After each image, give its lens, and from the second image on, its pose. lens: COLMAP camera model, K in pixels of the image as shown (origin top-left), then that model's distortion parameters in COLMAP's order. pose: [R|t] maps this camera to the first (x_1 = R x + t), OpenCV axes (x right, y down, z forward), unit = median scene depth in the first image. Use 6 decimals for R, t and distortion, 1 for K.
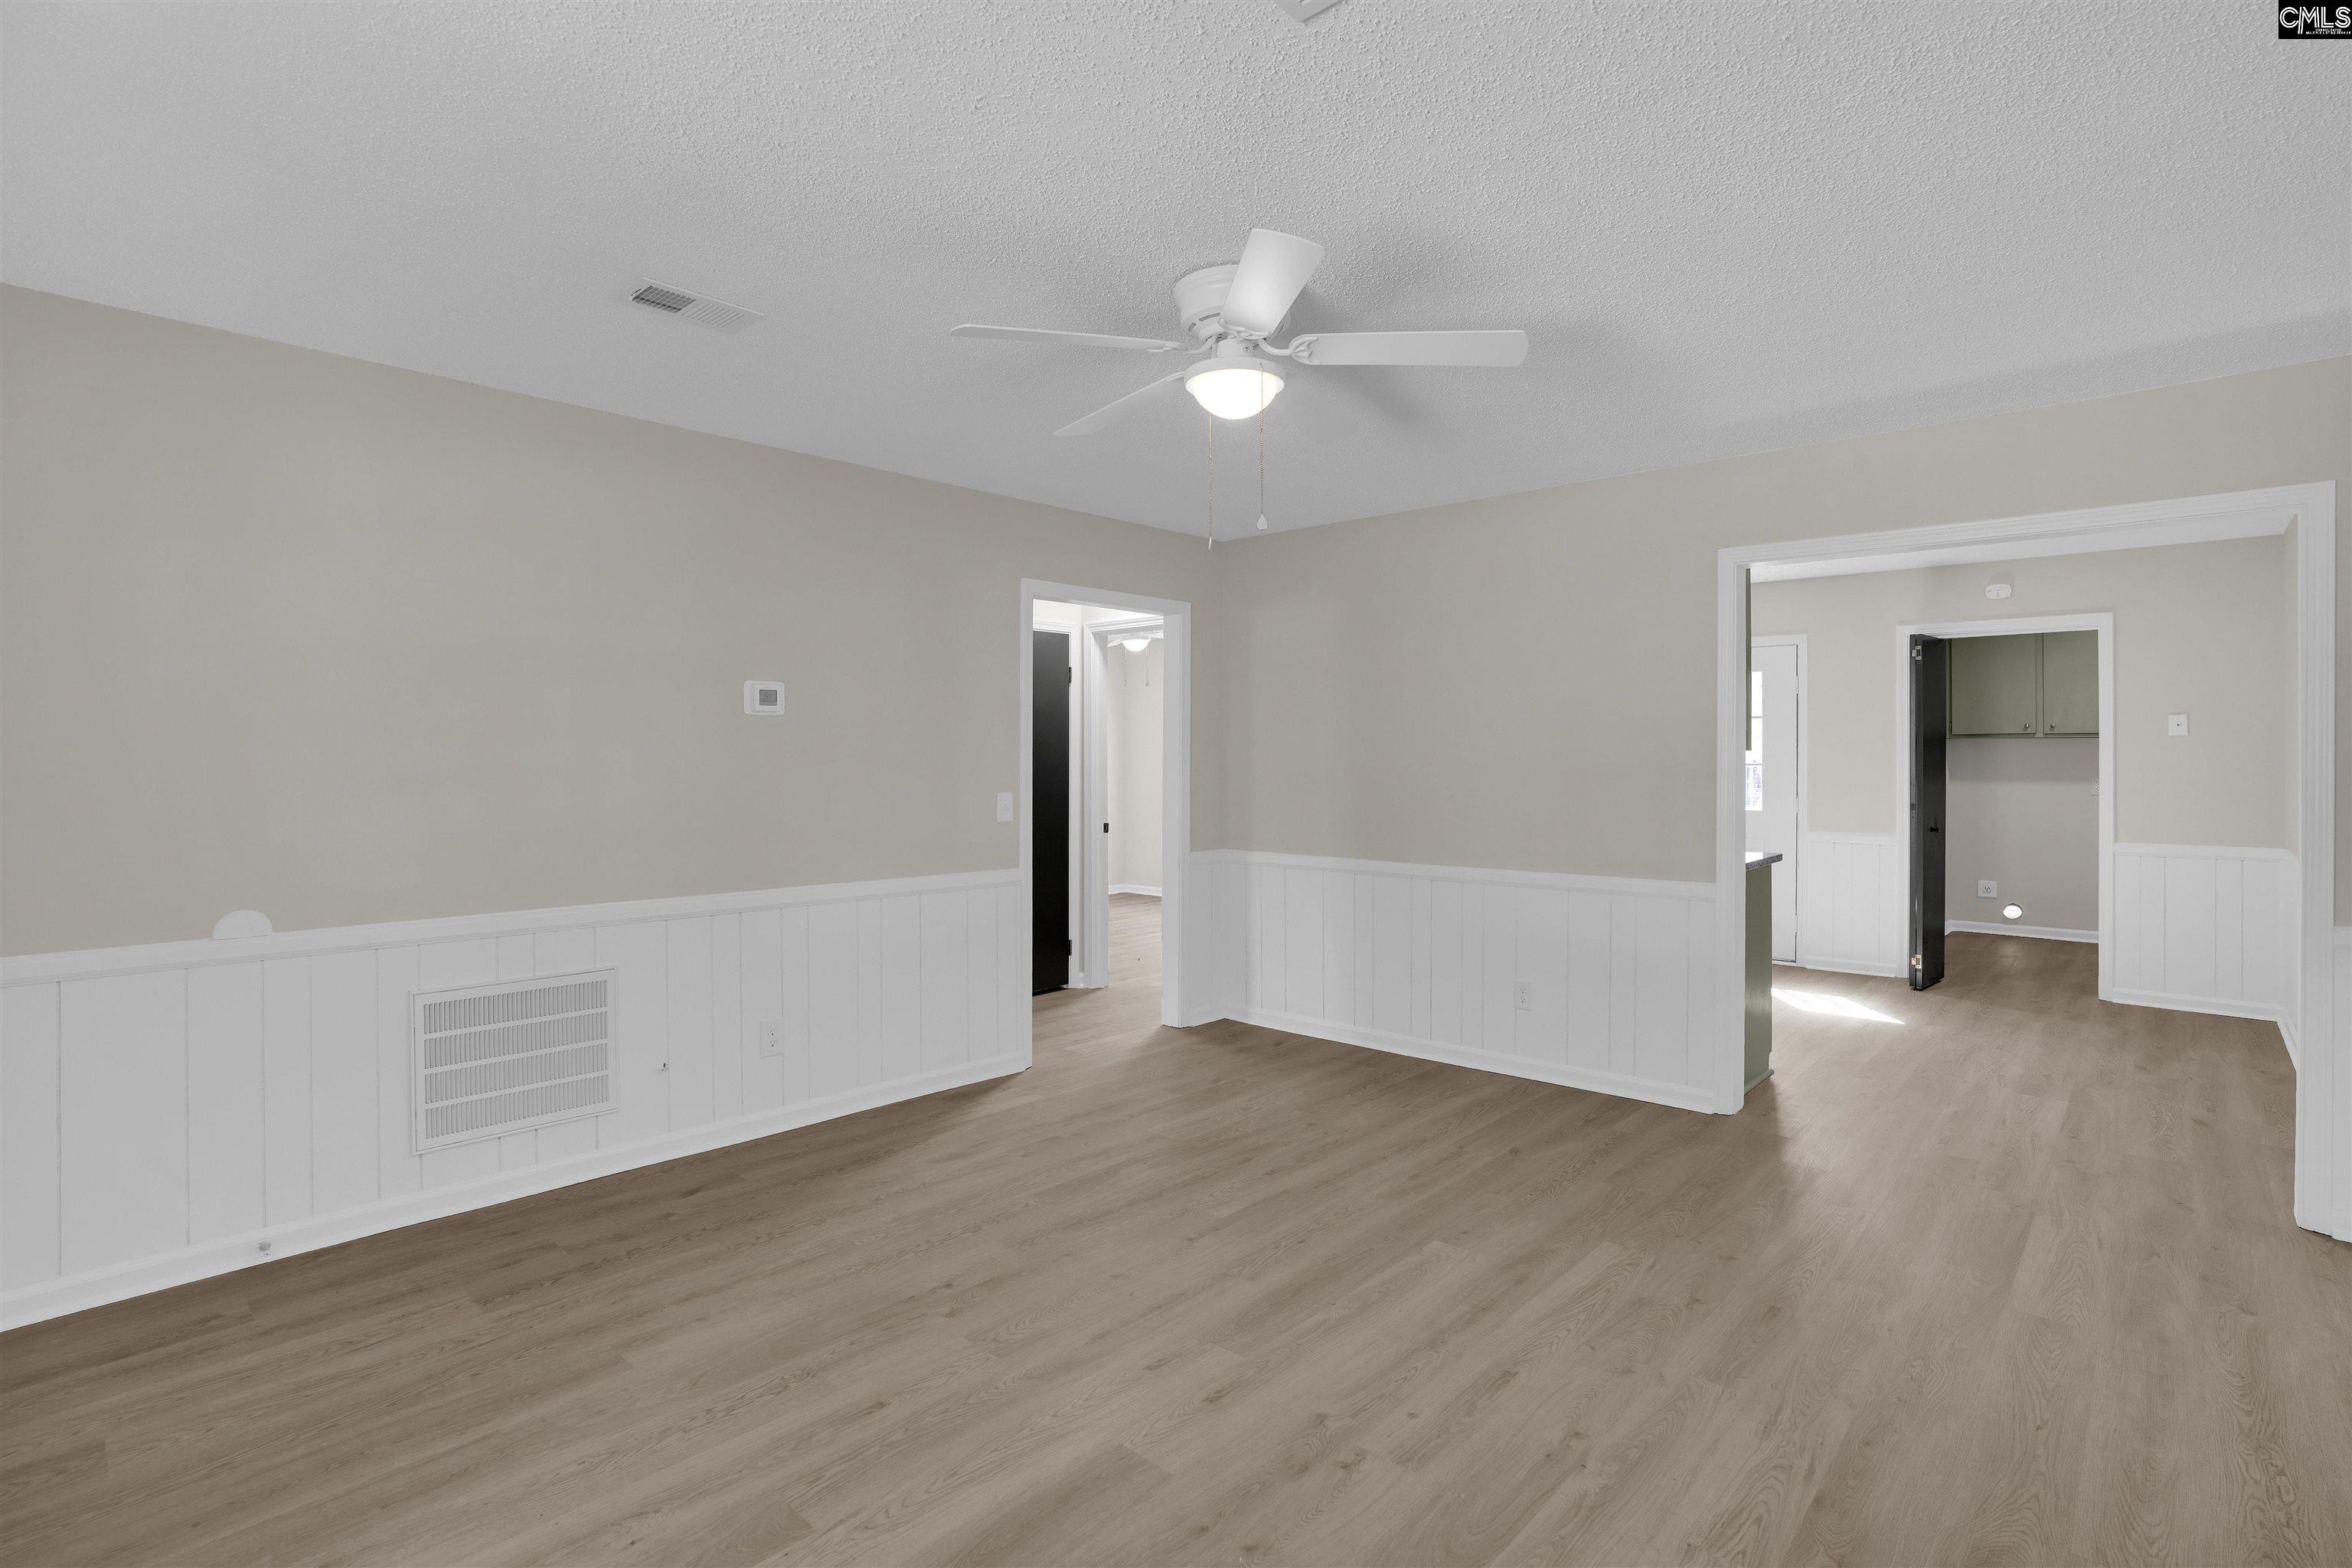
lens RADIAL K [[1110.0, 0, 1198.8], [0, 1110.0, 762.1], [0, 0, 1]] dist [-0.075323, 0.032971]
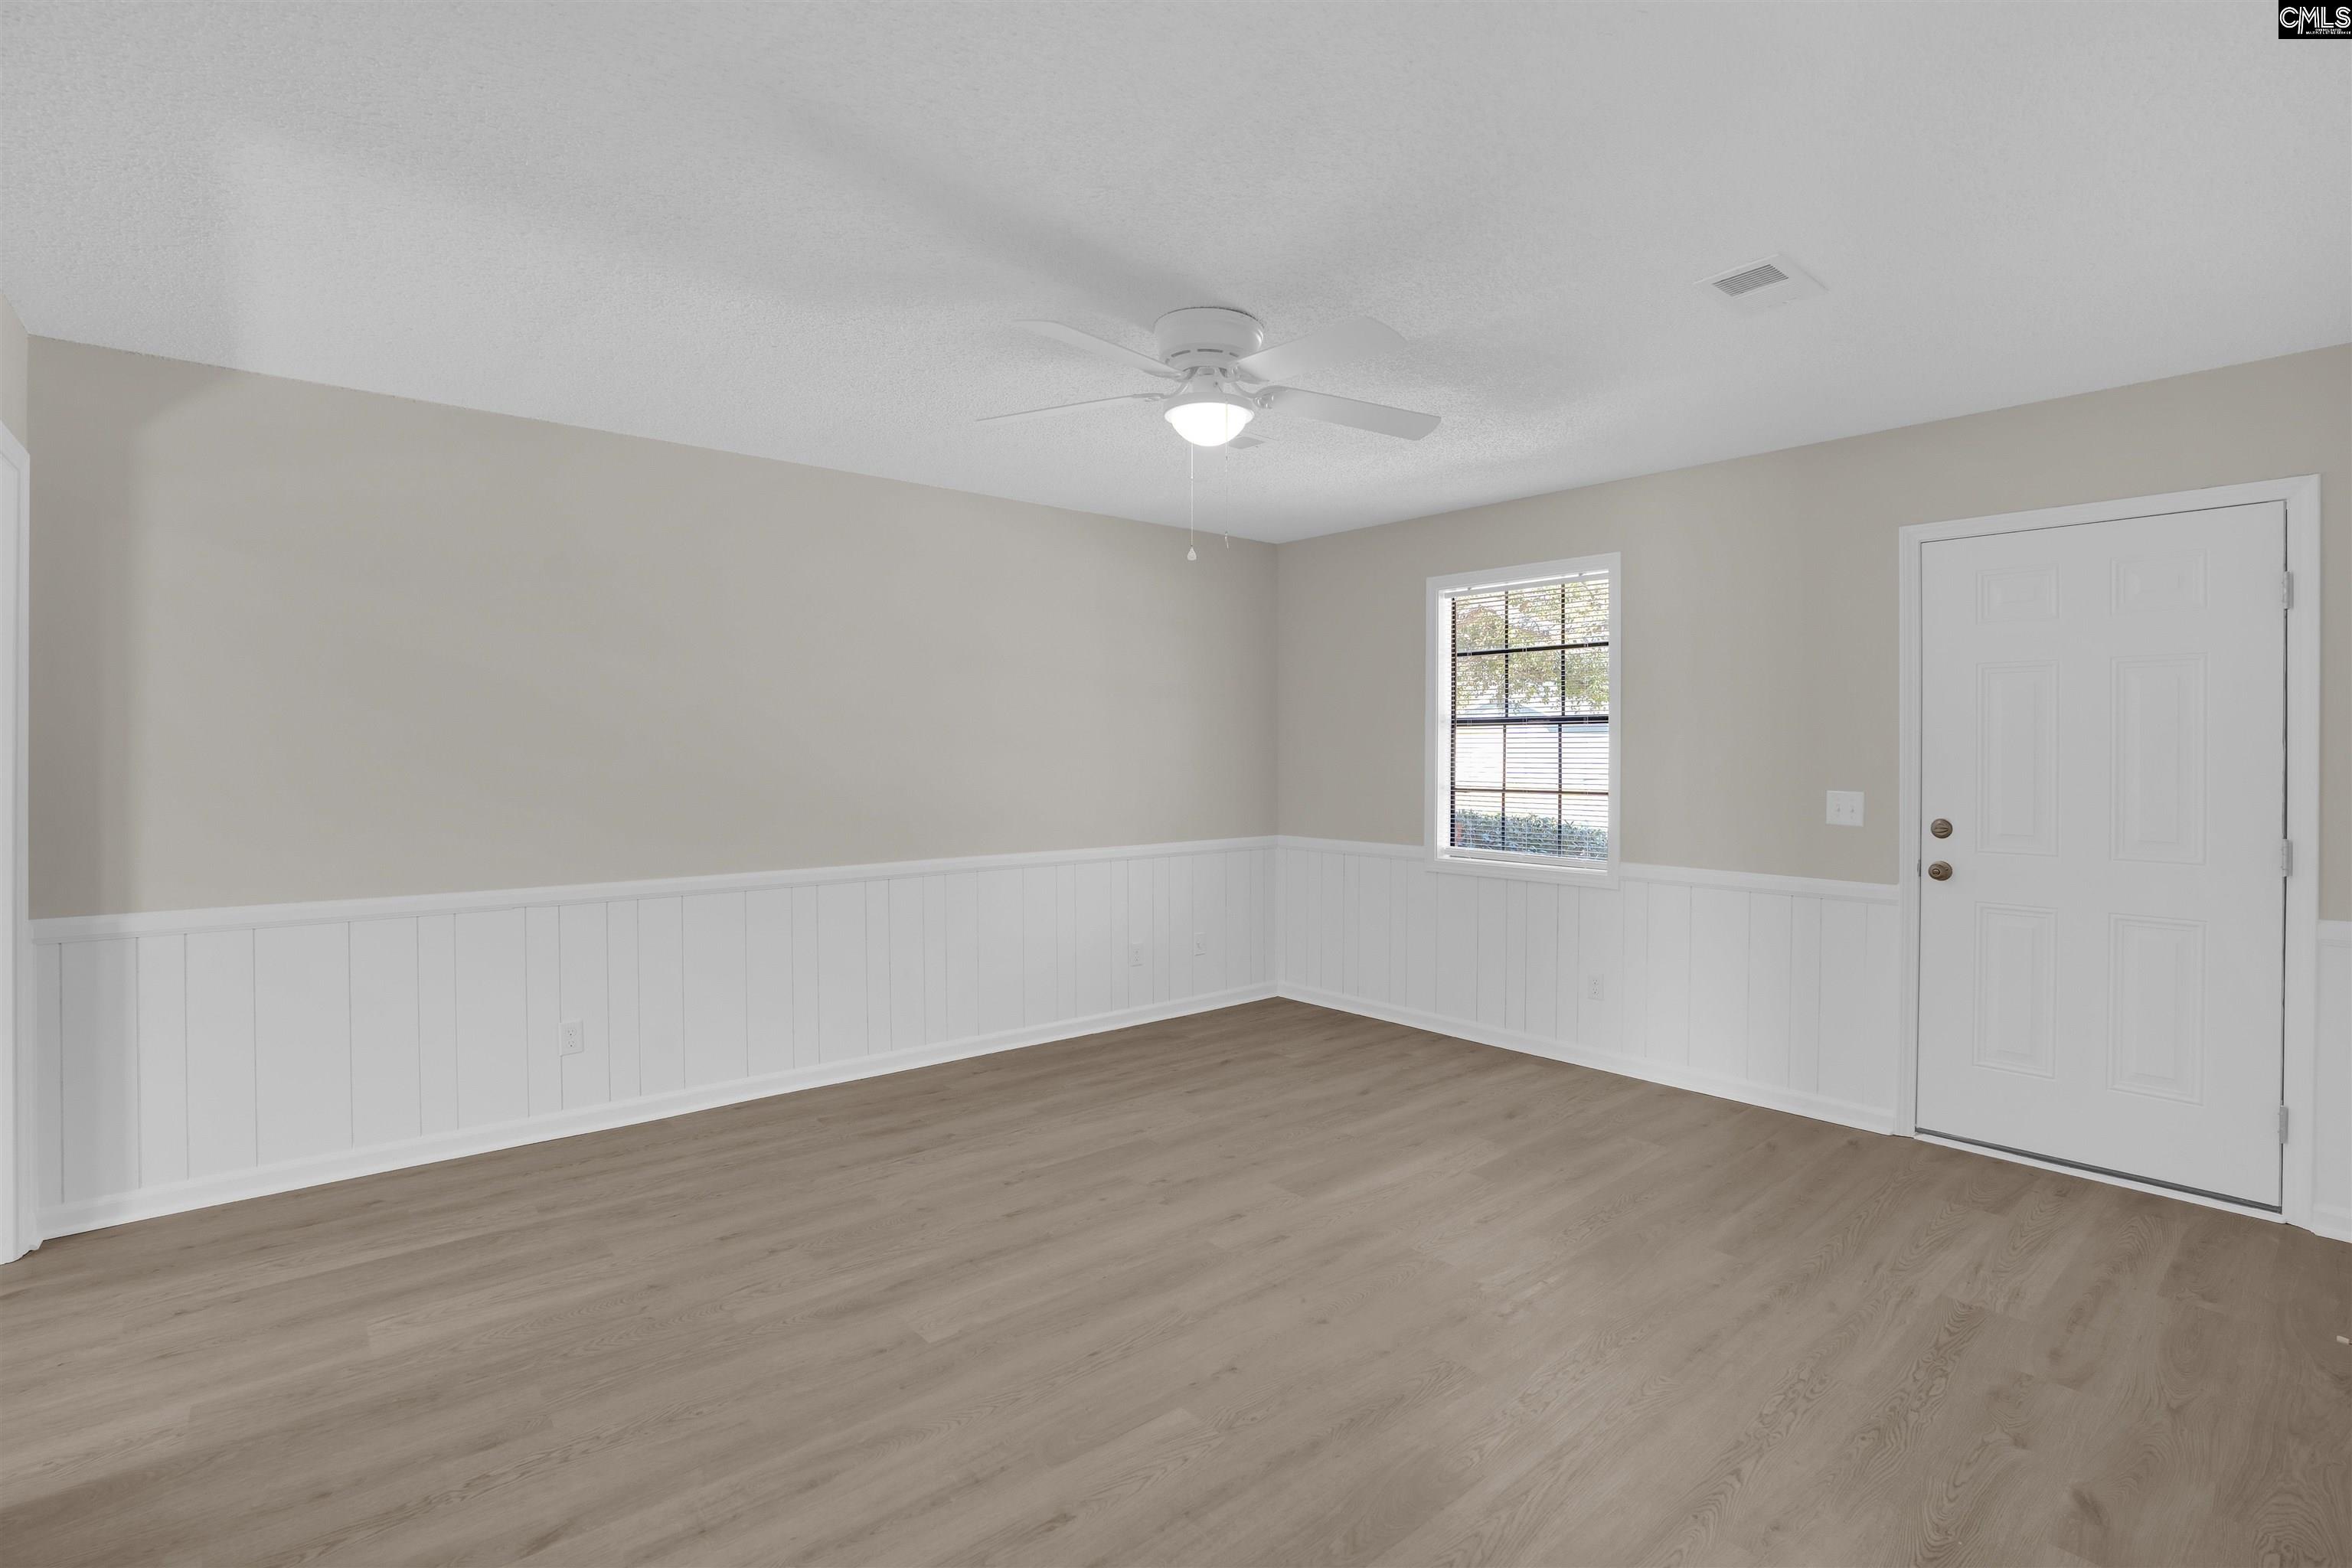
lens RADIAL K [[1110.0, 0, 1198.8], [0, 1110.0, 762.1], [0, 0, 1]] dist [-0.075323, 0.032971]
pose [[-0.993240, -0.002589, 0.116051, -0.084172], [-0.001100, 0.999916, 0.012888, -0.001421], [-0.116075, 0.012673, -0.993160, 2.042380]]
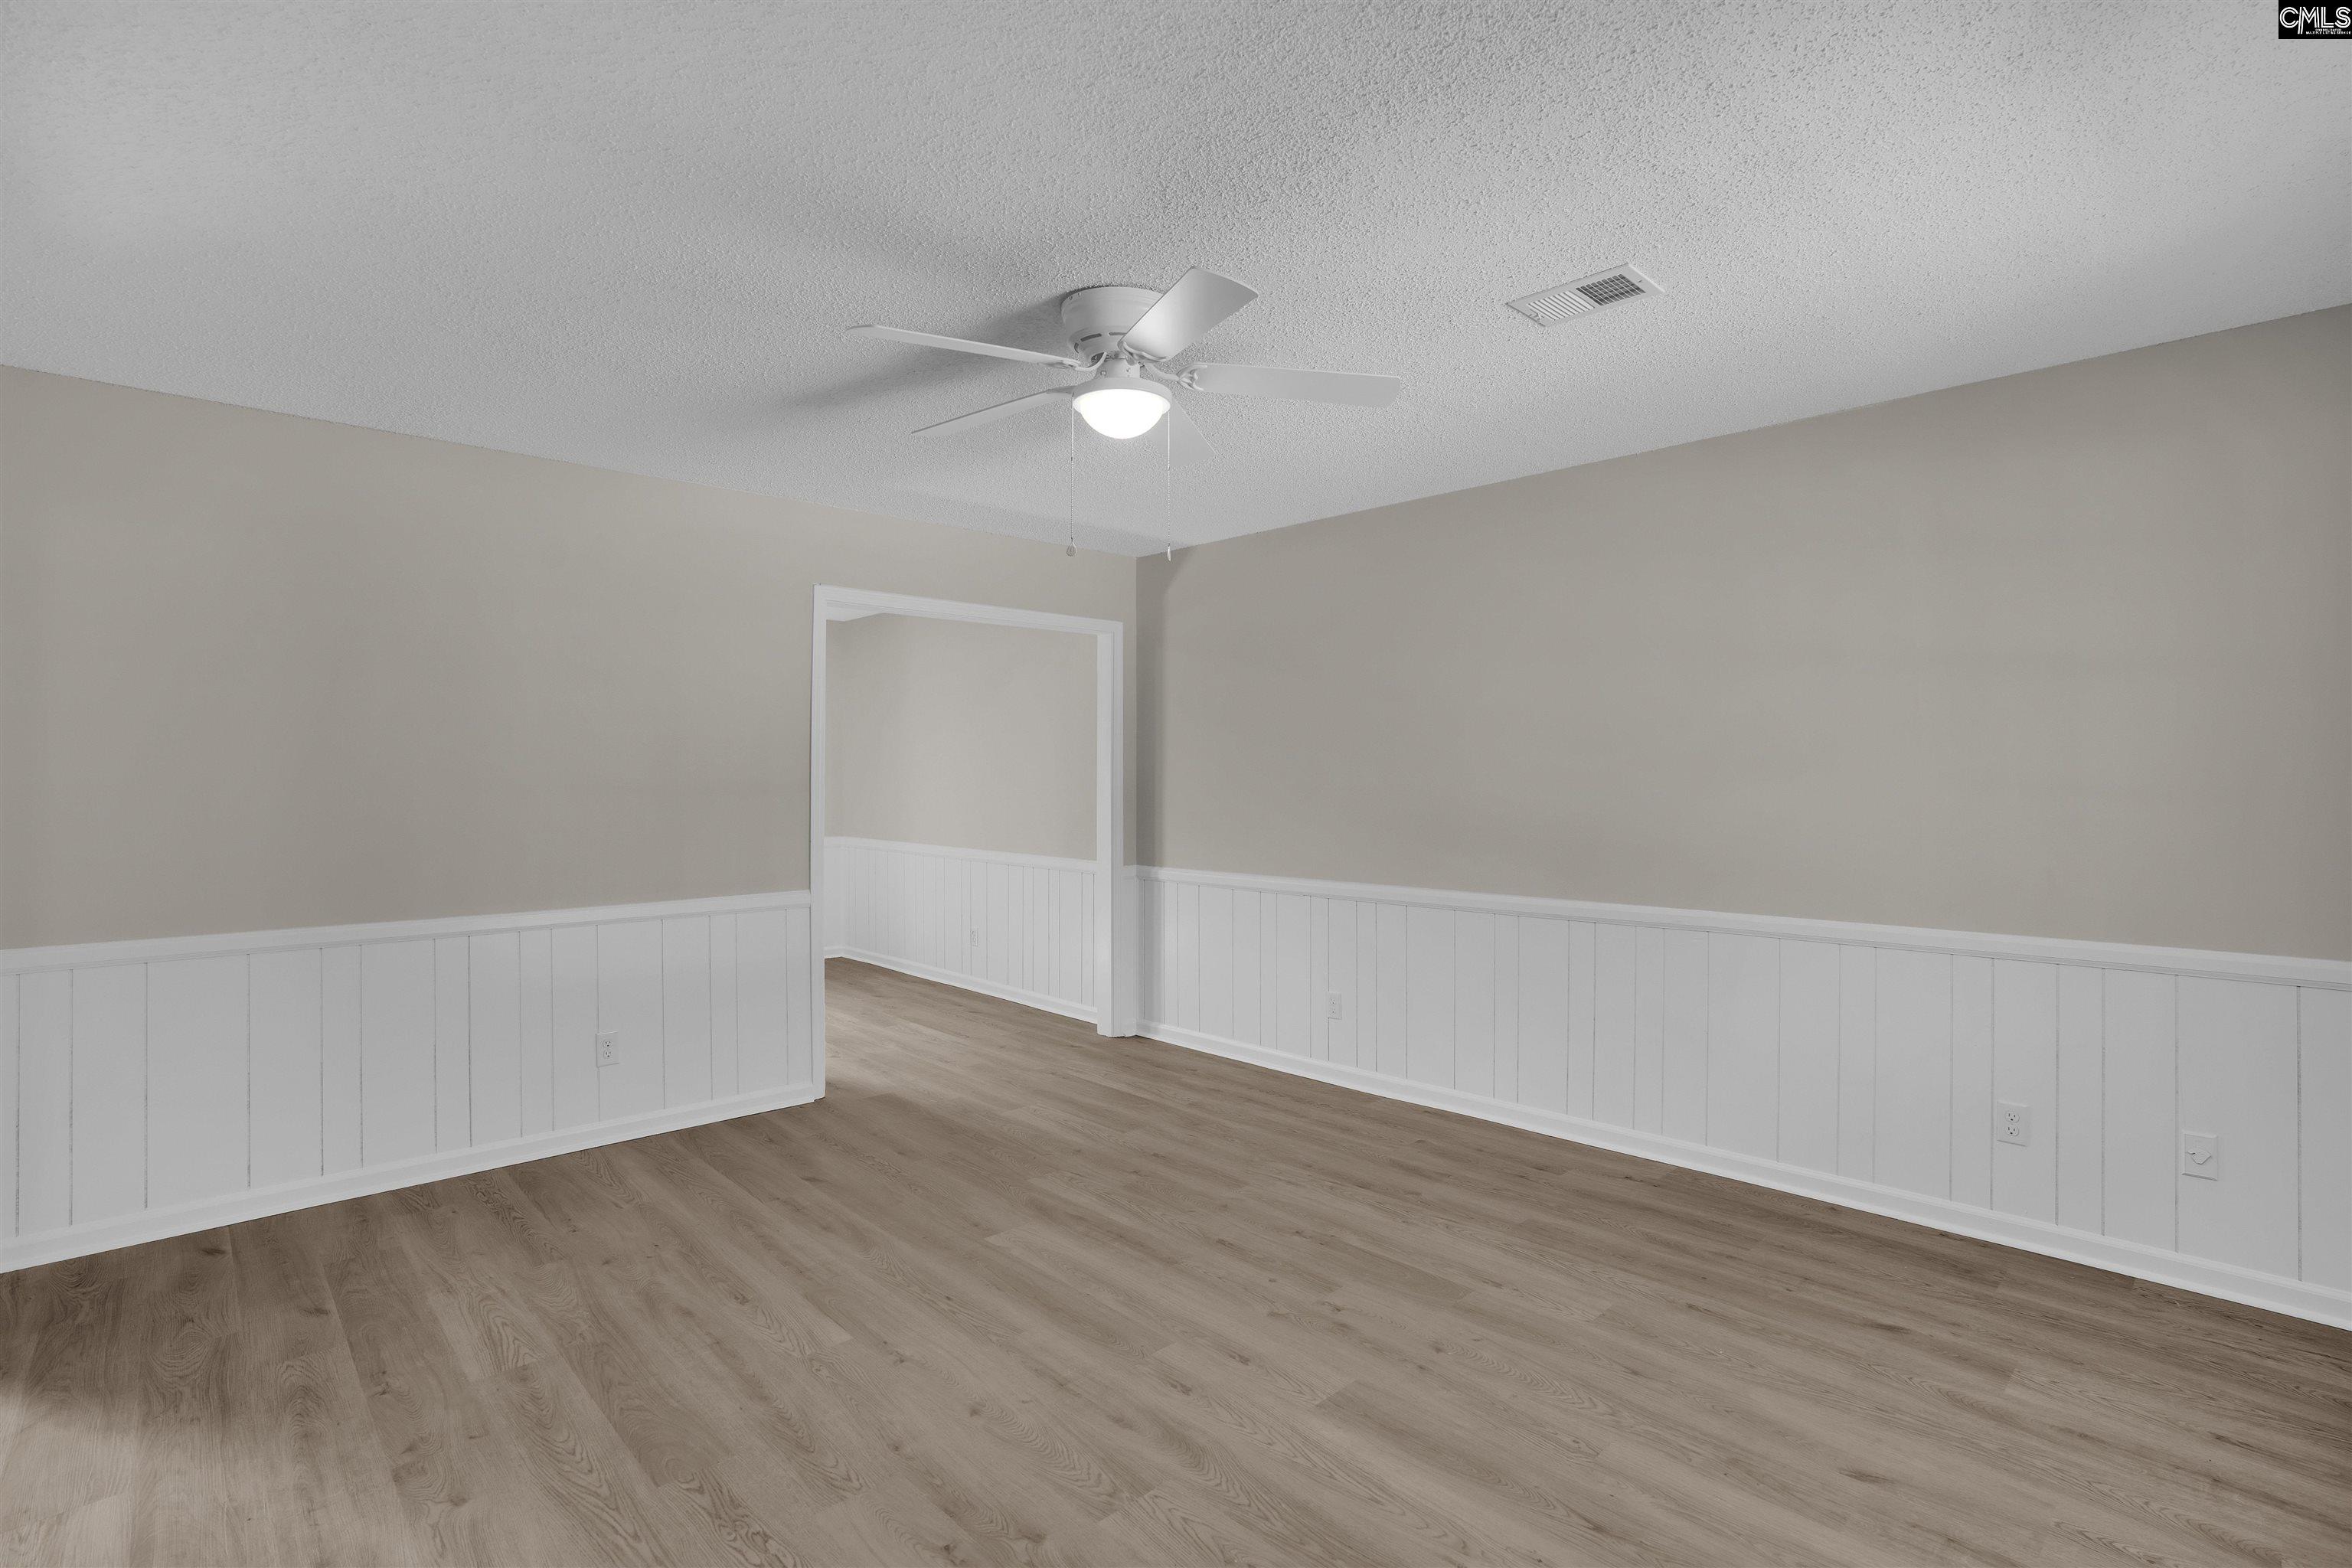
lens RADIAL K [[1110.0, 0, 1198.8], [0, 1110.0, 762.1], [0, 0, 1]] dist [-0.075323, 0.032971]
pose [[0.064254, 0.010712, 0.997876, -0.946571], [0.006048, 0.999920, -0.011123, -0.006063], [-0.997915, 0.006750, 0.064184, 0.837581]]
